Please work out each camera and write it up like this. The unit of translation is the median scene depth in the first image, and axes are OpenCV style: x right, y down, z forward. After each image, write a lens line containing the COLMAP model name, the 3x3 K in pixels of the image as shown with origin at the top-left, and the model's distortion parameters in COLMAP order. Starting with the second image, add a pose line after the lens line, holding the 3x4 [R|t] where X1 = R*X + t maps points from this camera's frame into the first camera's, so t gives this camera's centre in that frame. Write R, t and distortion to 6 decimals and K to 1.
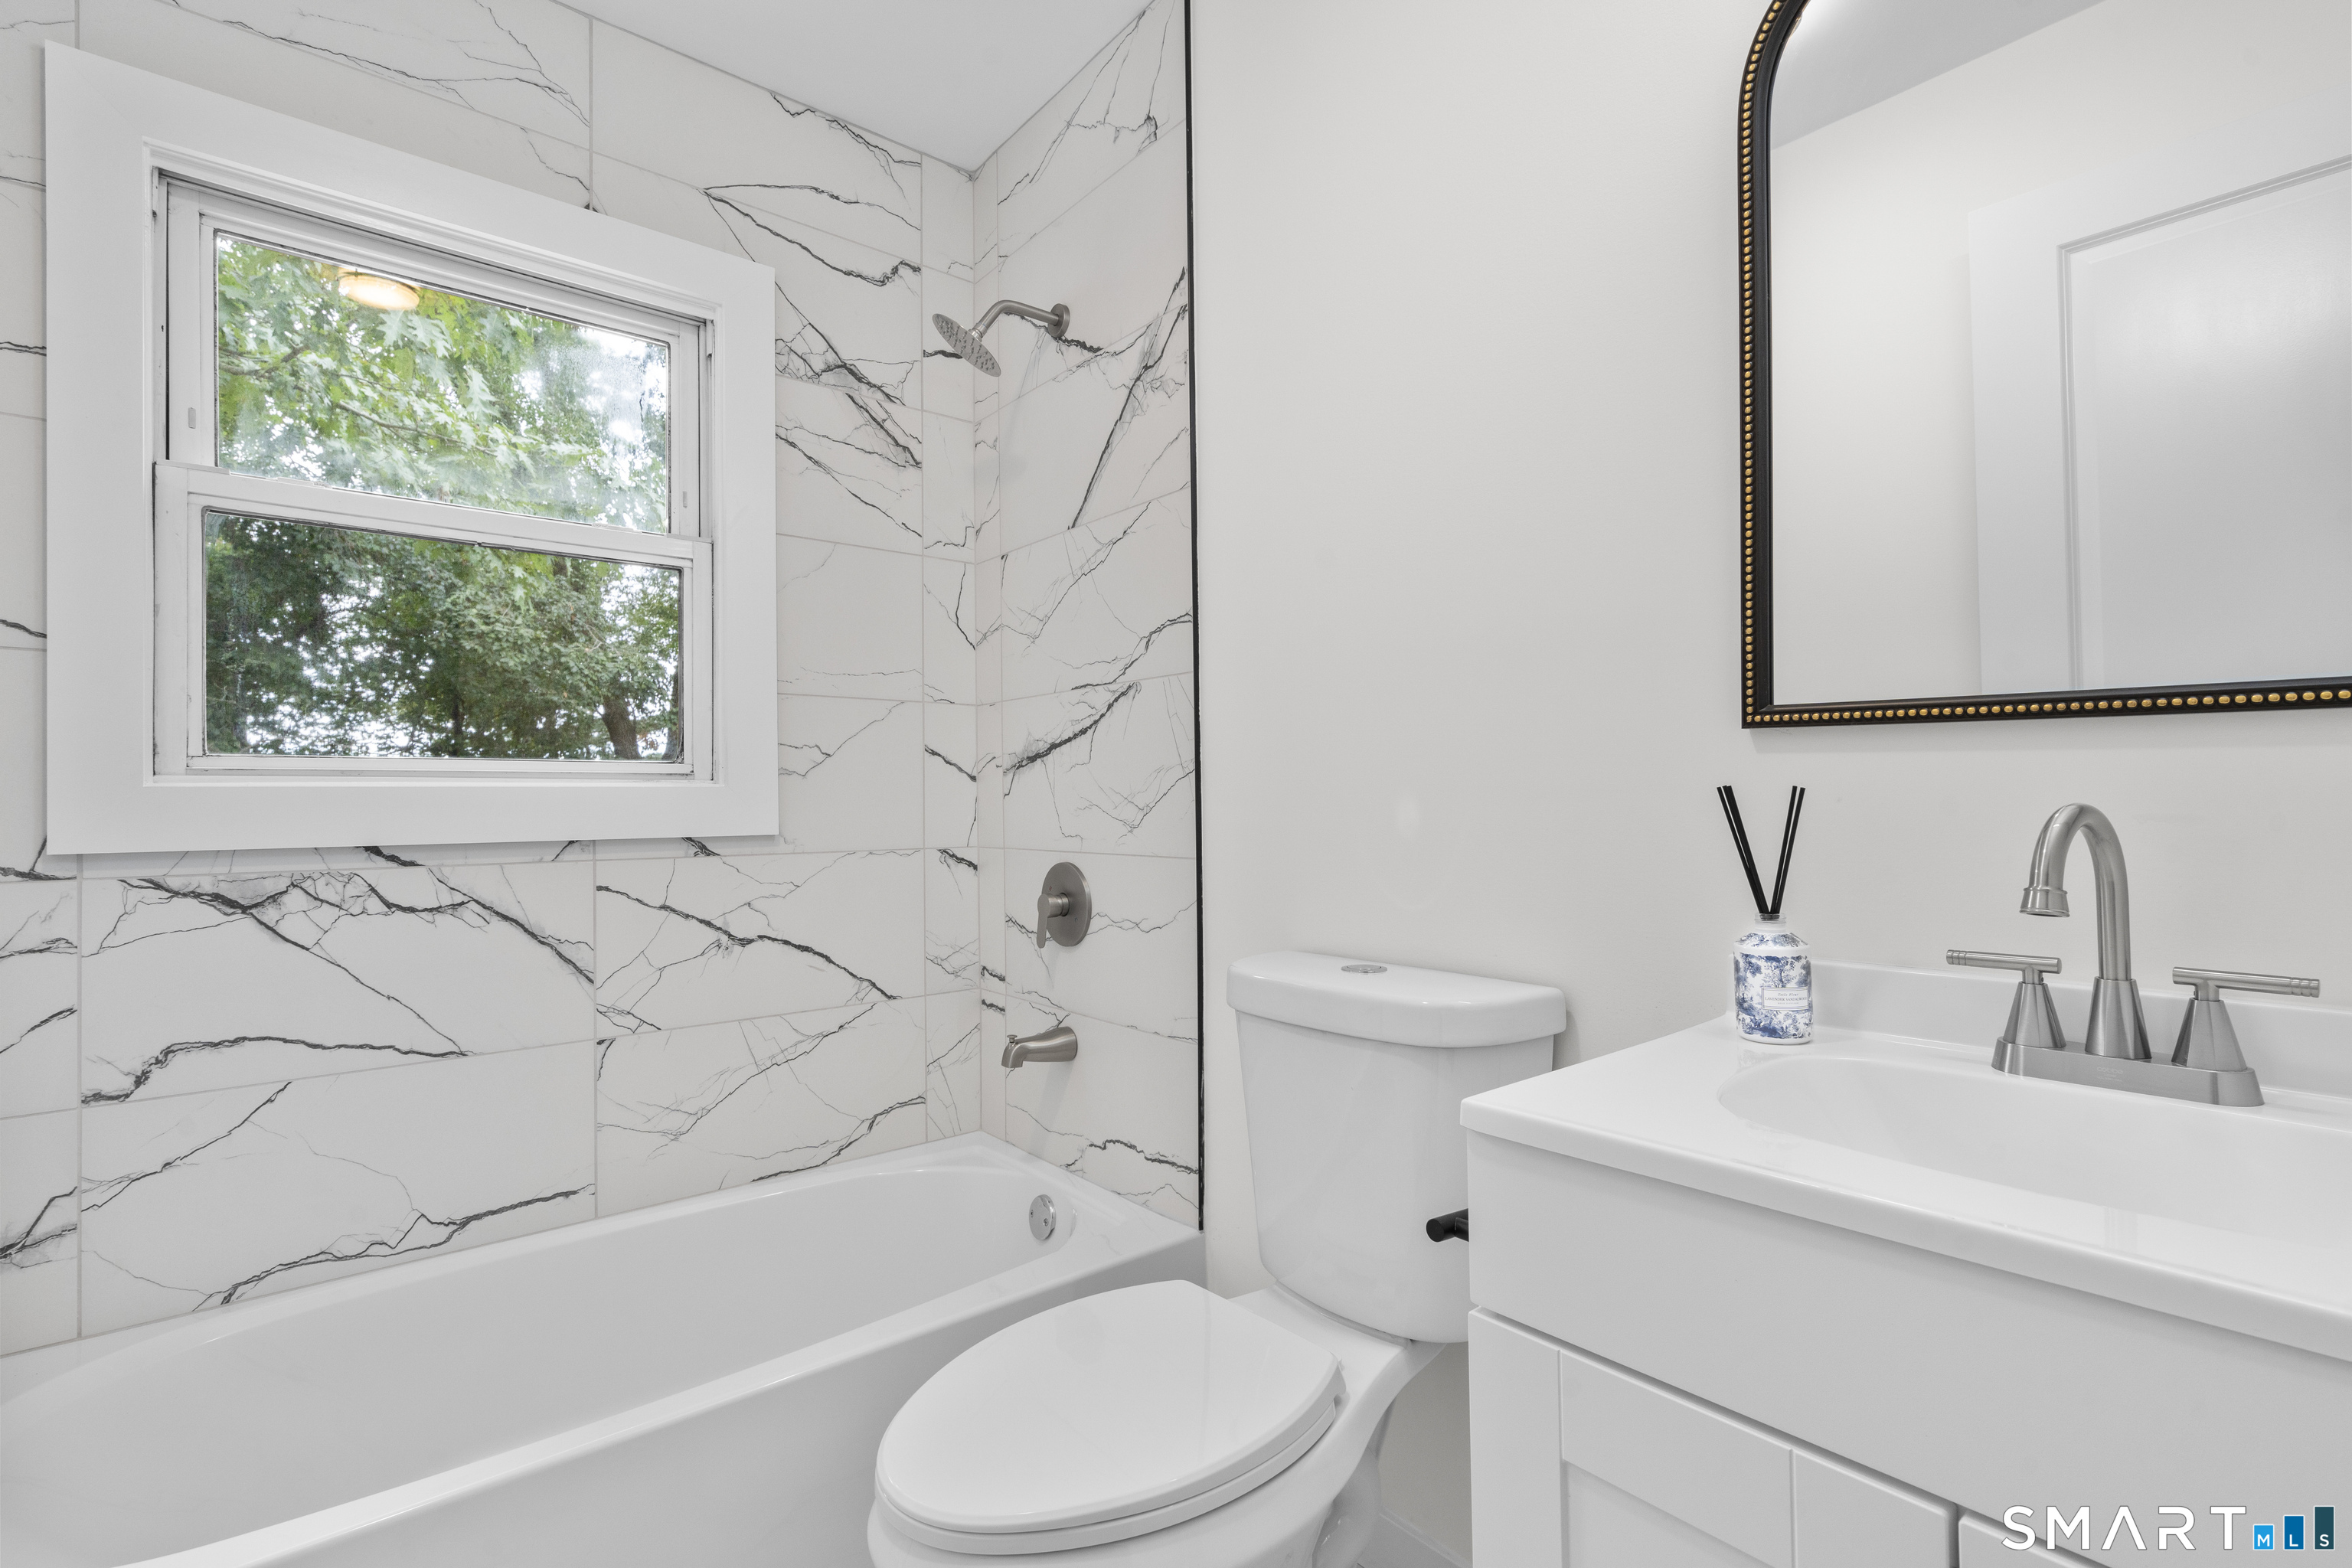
lens RADIAL K [[1090.1, 0, 1176.0], [0, 1090.1, 784.0], [0, 0, 1]] dist [0.016763, 0.000676]
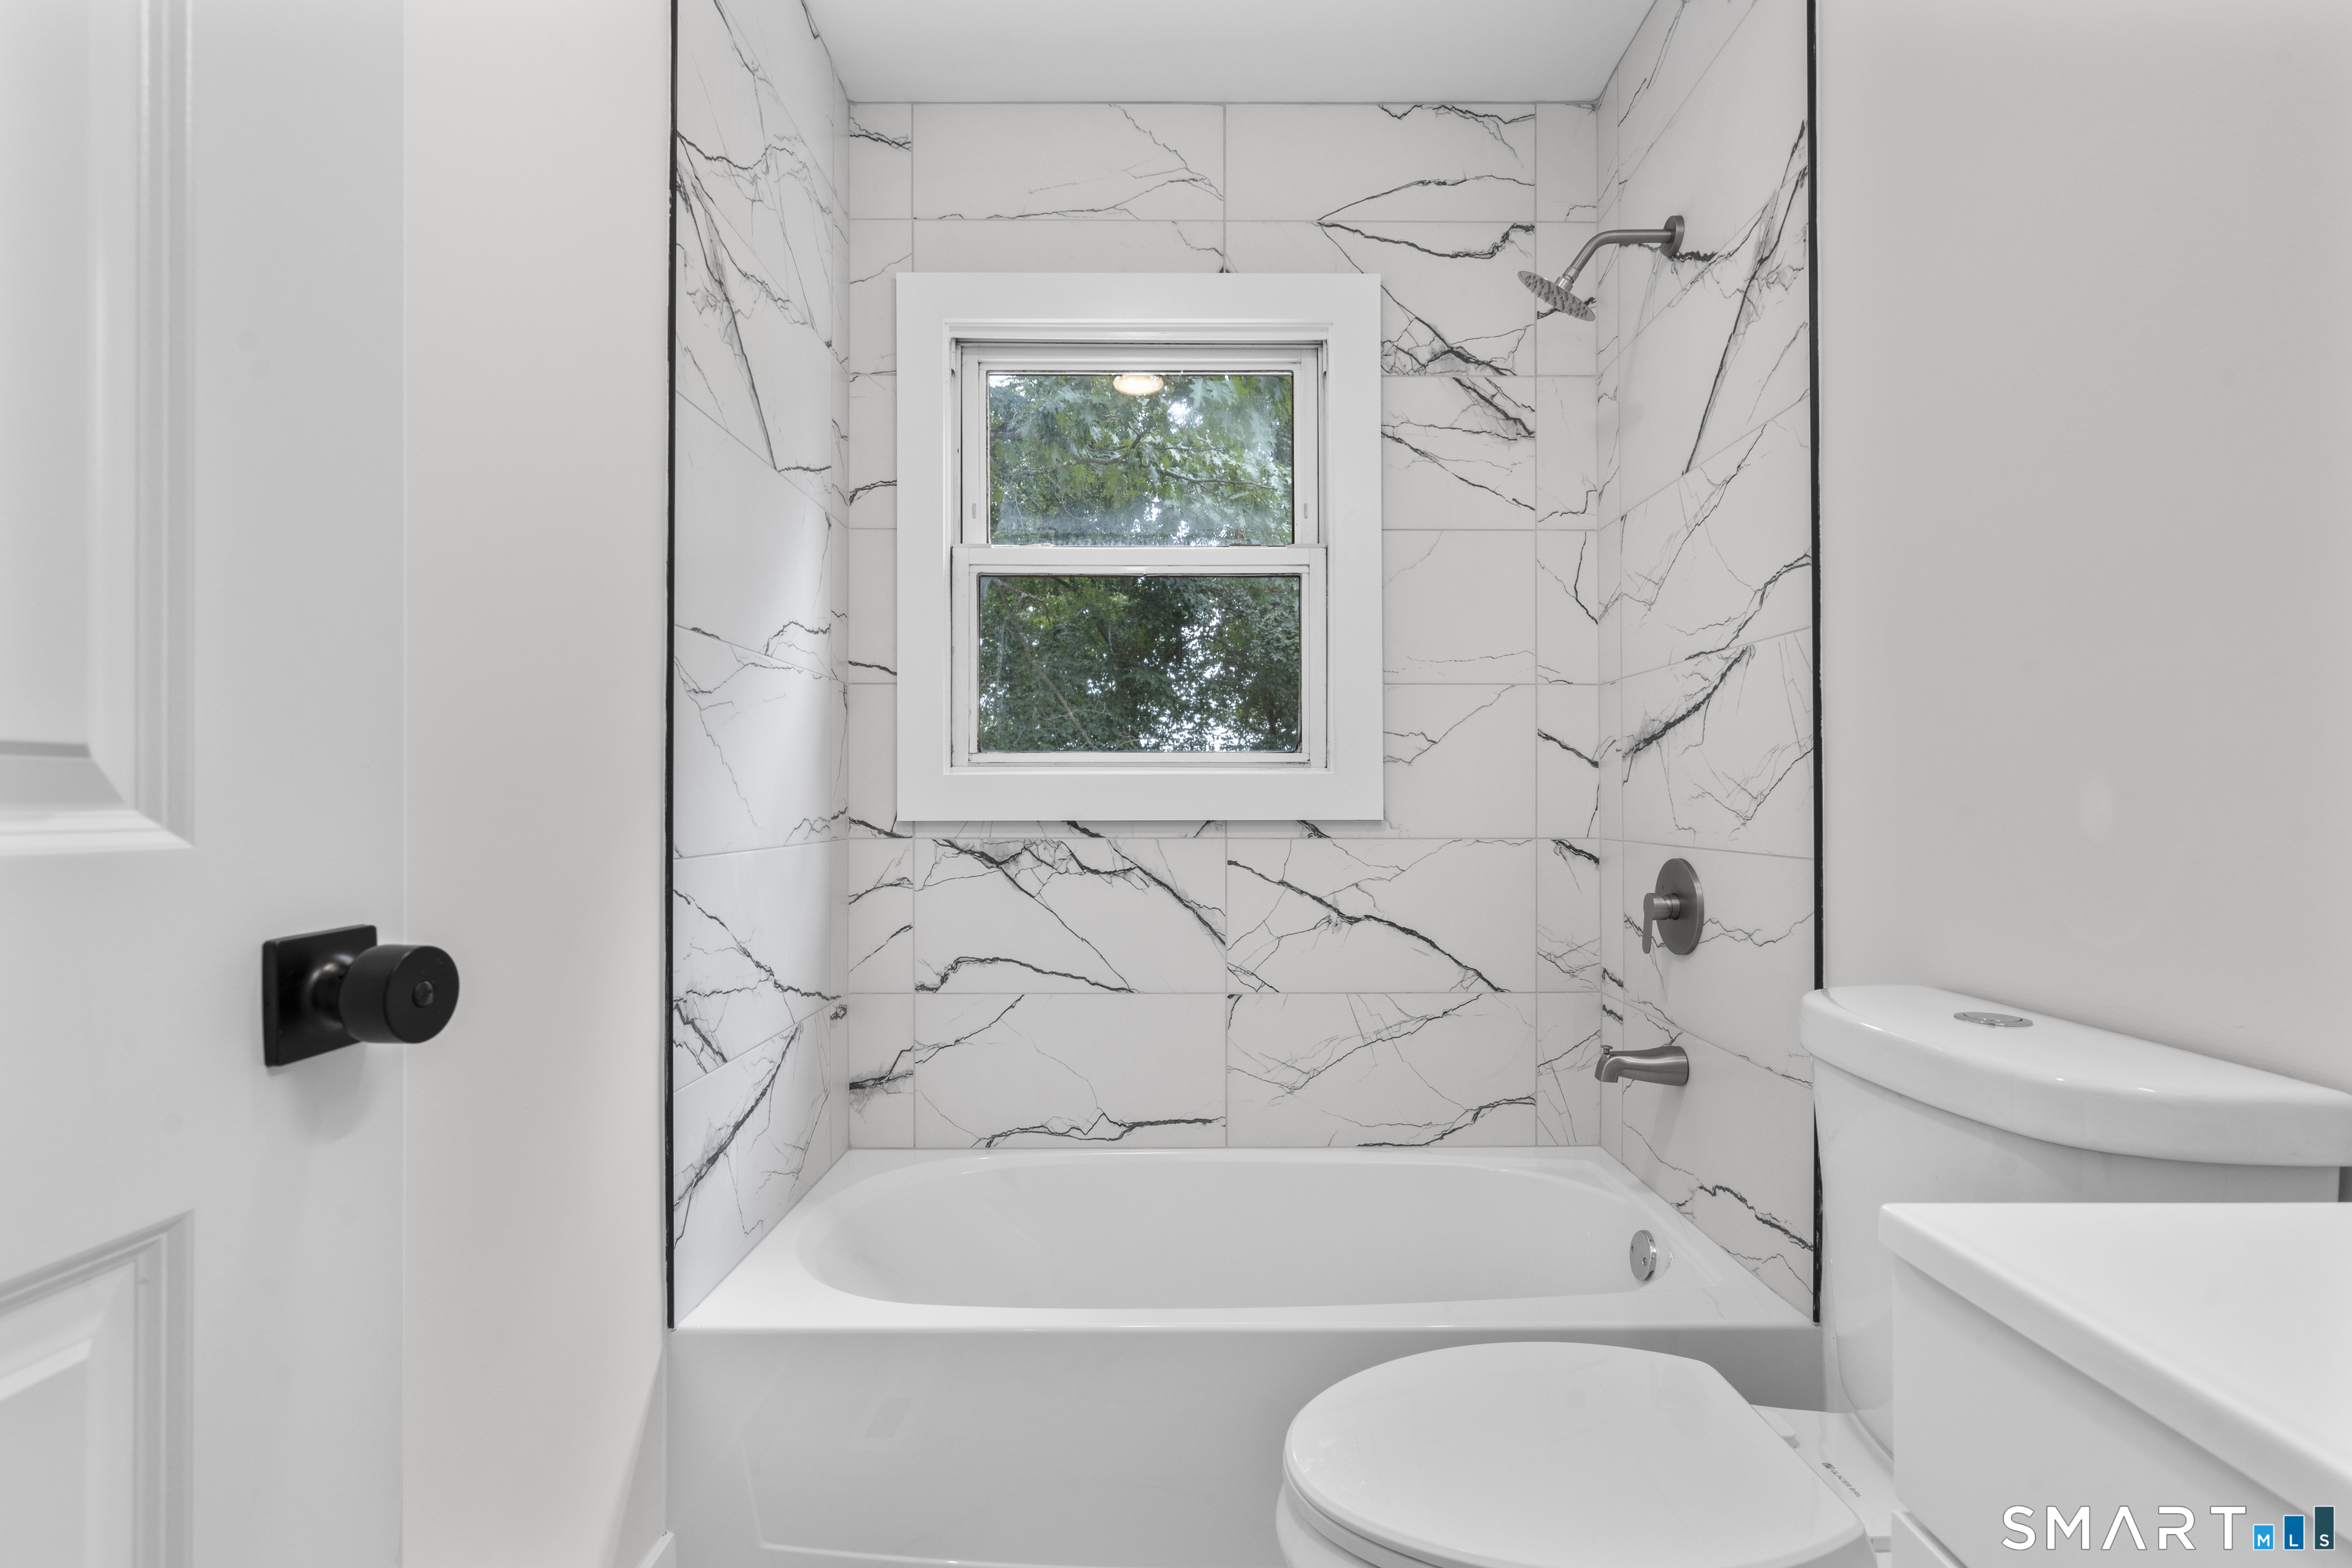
lens RADIAL K [[1102.6, 0, 1179.5], [0, 1102.6, 789.3], [0, 0, 1]] dist [0.000321, 0.021051]
pose [[0.774257, 0.003165, -0.632863, 0.155350], [0.004883, 0.999928, 0.010974, 0.005068], [0.632852, -0.011587, 0.774186, 0.068142]]
